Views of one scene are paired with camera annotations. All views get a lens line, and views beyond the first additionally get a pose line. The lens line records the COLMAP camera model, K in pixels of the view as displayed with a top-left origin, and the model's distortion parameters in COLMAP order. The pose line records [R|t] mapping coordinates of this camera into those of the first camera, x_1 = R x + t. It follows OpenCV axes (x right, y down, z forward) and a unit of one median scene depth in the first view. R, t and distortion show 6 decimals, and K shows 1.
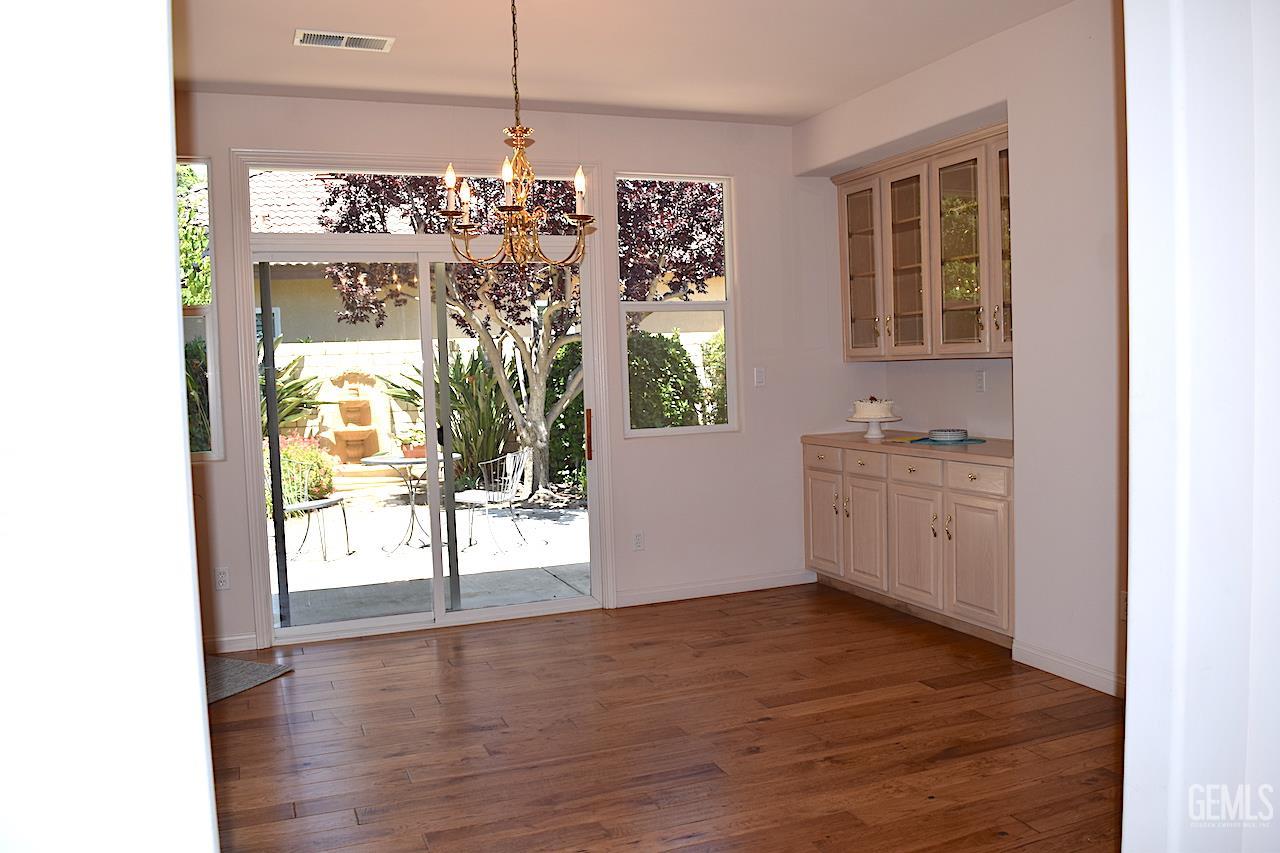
lens RADIAL K [[1007.3, 0, 640.0], [0, 1007.3, 426.5], [0, 0, 1]] dist [-0.098868, 0.028126]
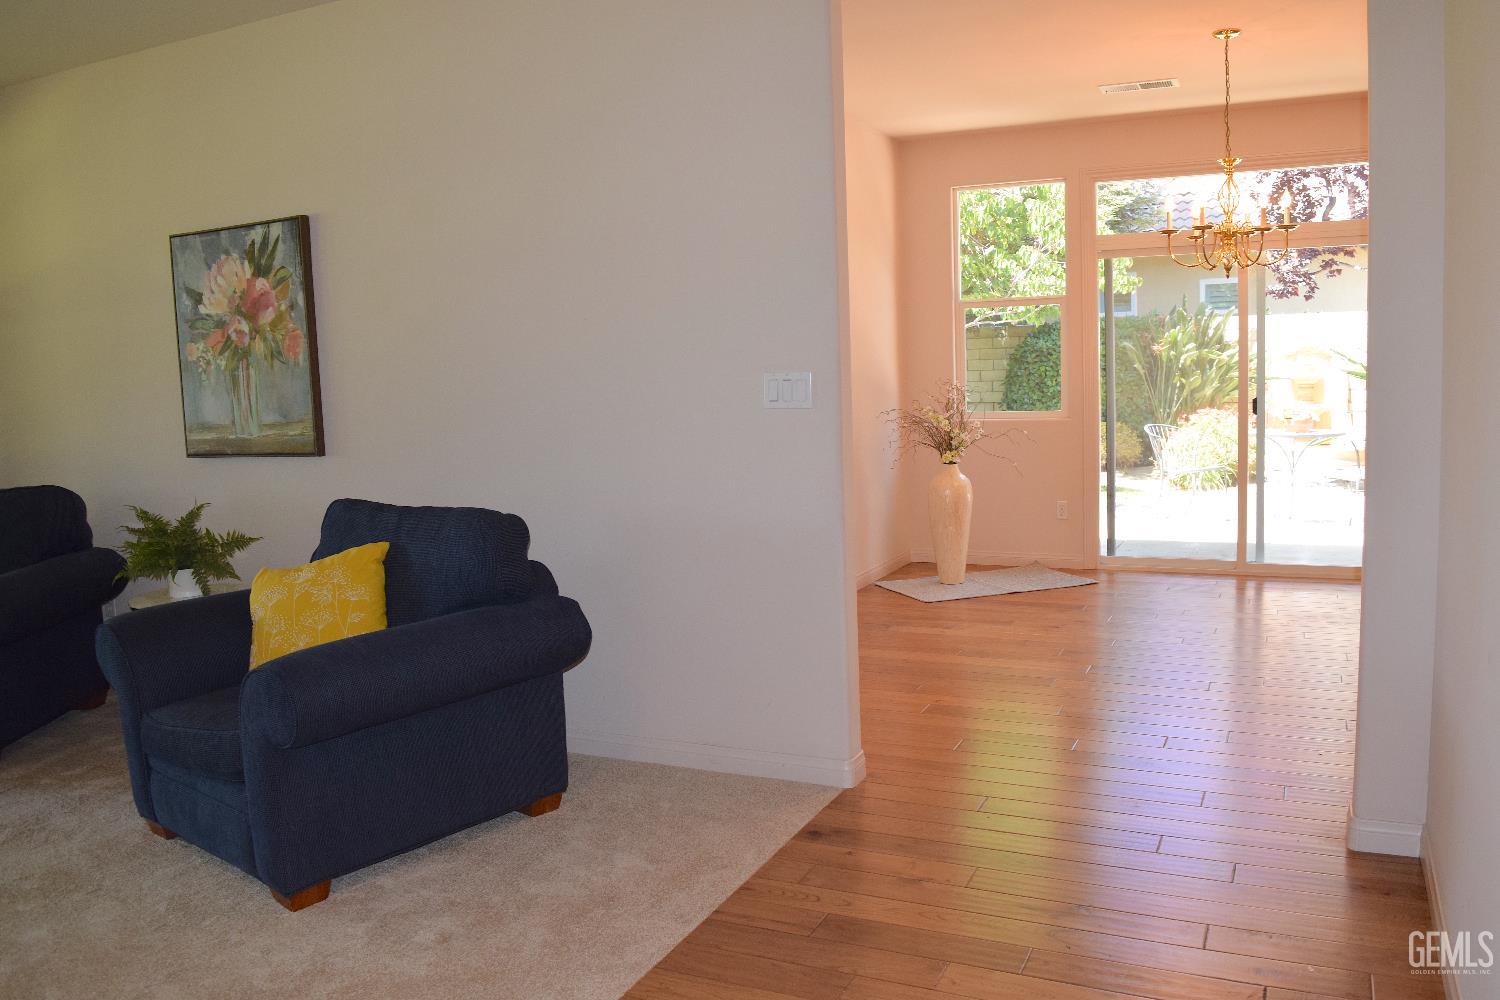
lens RADIAL K [[1180.4, 0, 750.0], [0, 1180.4, 500.0], [0, 0, 1]] dist [-0.098868, 0.028126]
pose [[0.682768, 0.089191, -0.725171, 0.357261], [-0.030910, 0.995159, 0.093295, 0.010867], [0.729981, -0.041284, 0.682220, -0.298284]]
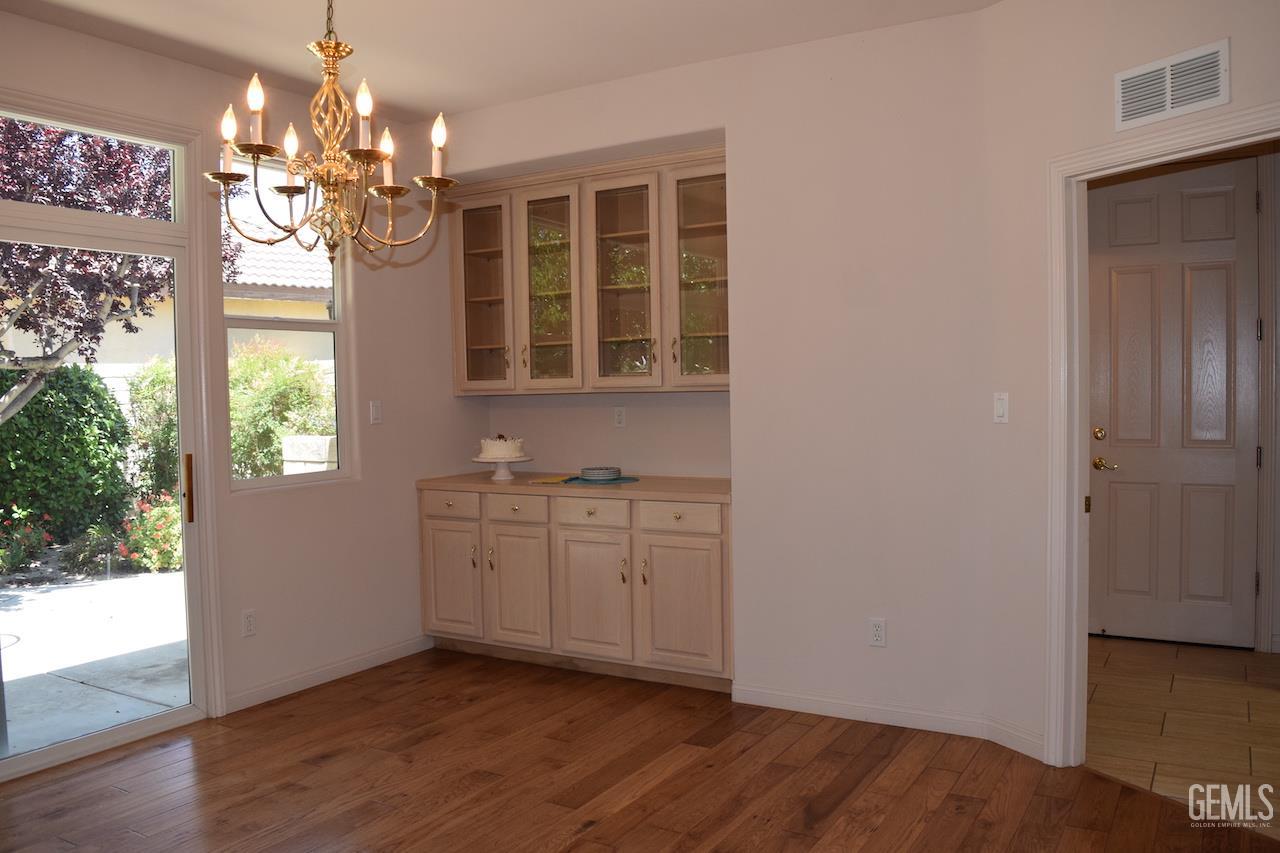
lens RADIAL K [[1007.3, 0, 640.0], [0, 1007.3, 426.5], [0, 0, 1]] dist [-0.098868, 0.028126]
pose [[0.793685, -0.005417, 0.608304, -0.231180], [0.030617, 0.999049, -0.031052, -0.004987], [-0.607557, 0.043270, 0.793096, 0.213597]]
